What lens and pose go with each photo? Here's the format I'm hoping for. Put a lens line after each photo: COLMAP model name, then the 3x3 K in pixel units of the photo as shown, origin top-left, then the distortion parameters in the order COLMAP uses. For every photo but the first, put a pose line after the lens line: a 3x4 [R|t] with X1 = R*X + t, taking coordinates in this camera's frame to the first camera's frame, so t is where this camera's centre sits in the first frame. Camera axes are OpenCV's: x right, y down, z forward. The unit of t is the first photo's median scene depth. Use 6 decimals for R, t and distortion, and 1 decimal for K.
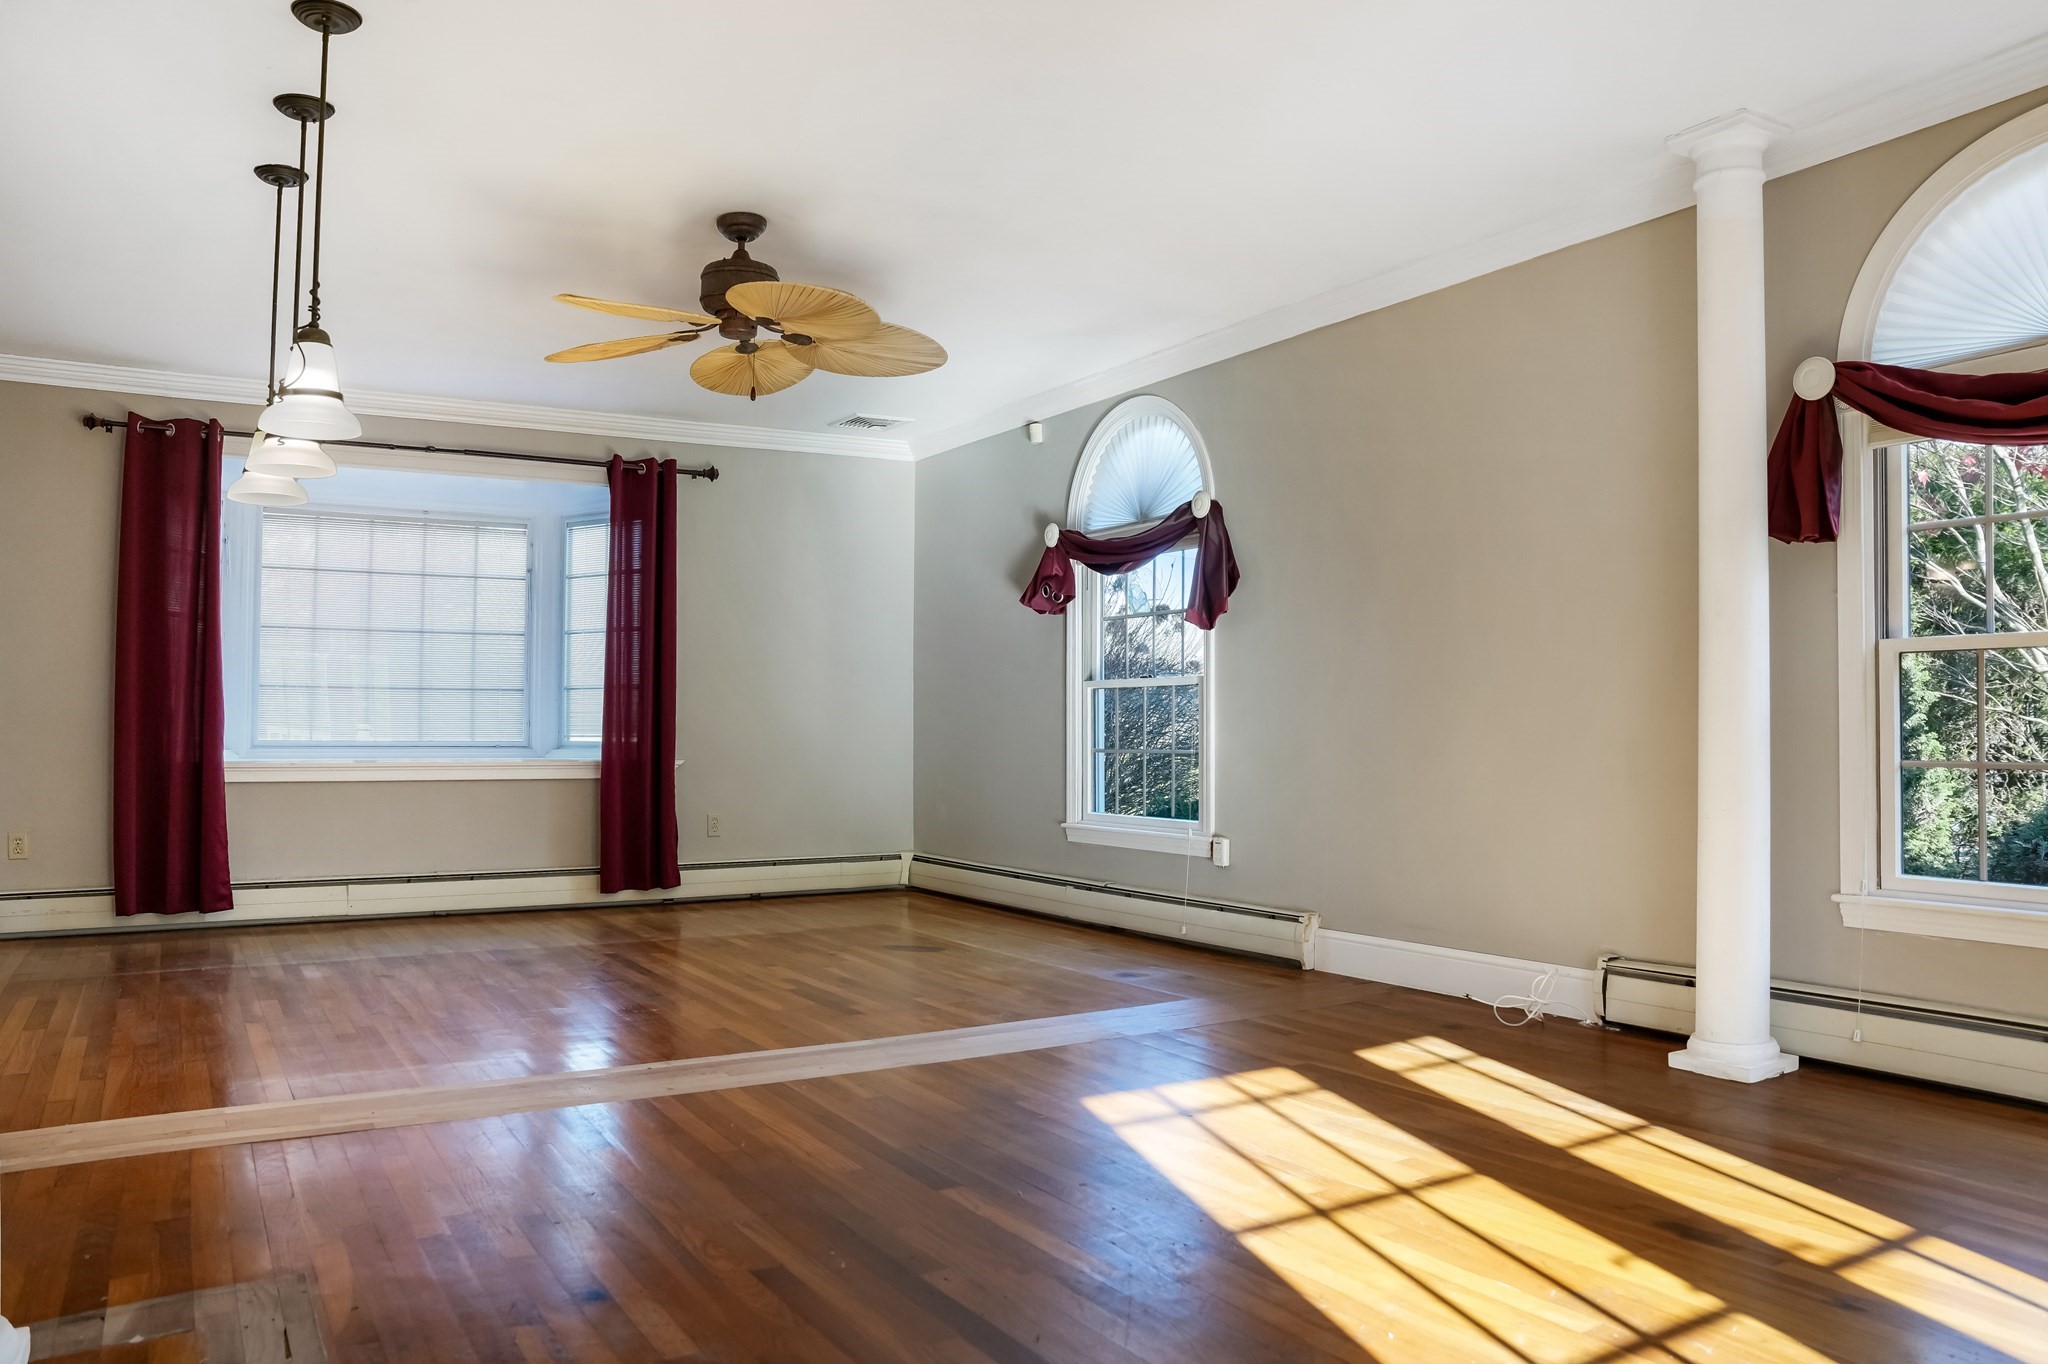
lens RADIAL K [[1467.7, 0, 1024.0], [0, 1467.7, 682.0], [0, 0, 1]] dist [-0.157763, 0.121347]
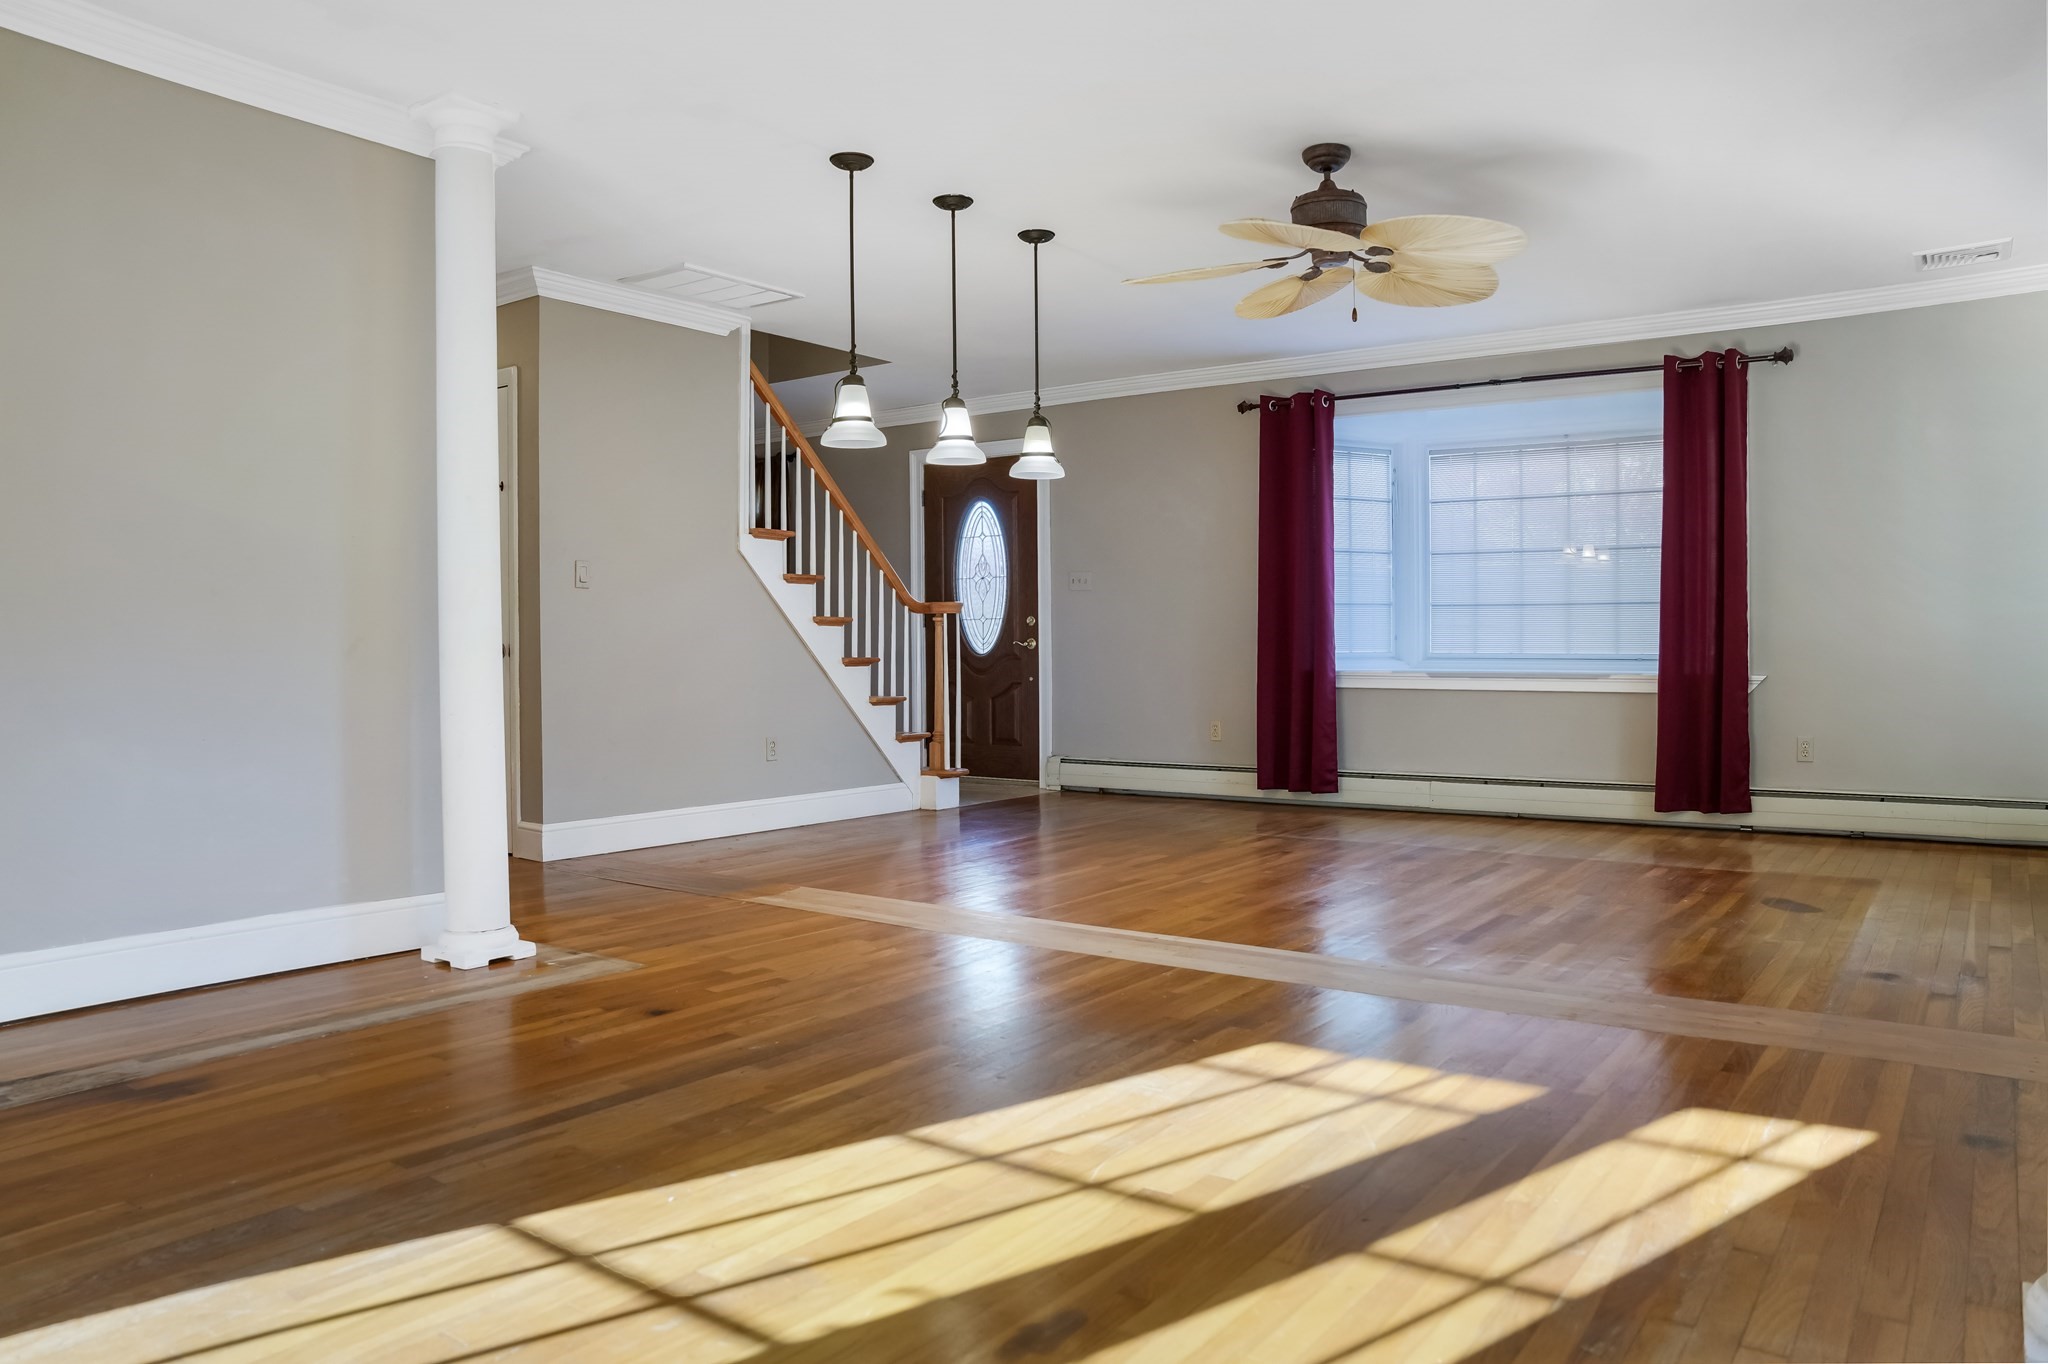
lens RADIAL K [[1435.6, 0, 1024.0], [0, 1435.6, 682.0], [0, 0, 1]] dist [-0.155882, 0.000633]
pose [[0.362428, 0.022741, -0.931734, 0.486137], [0.035386, 0.998646, 0.038139, 0.010336], [0.931340, -0.046793, 0.361132, 0.317528]]
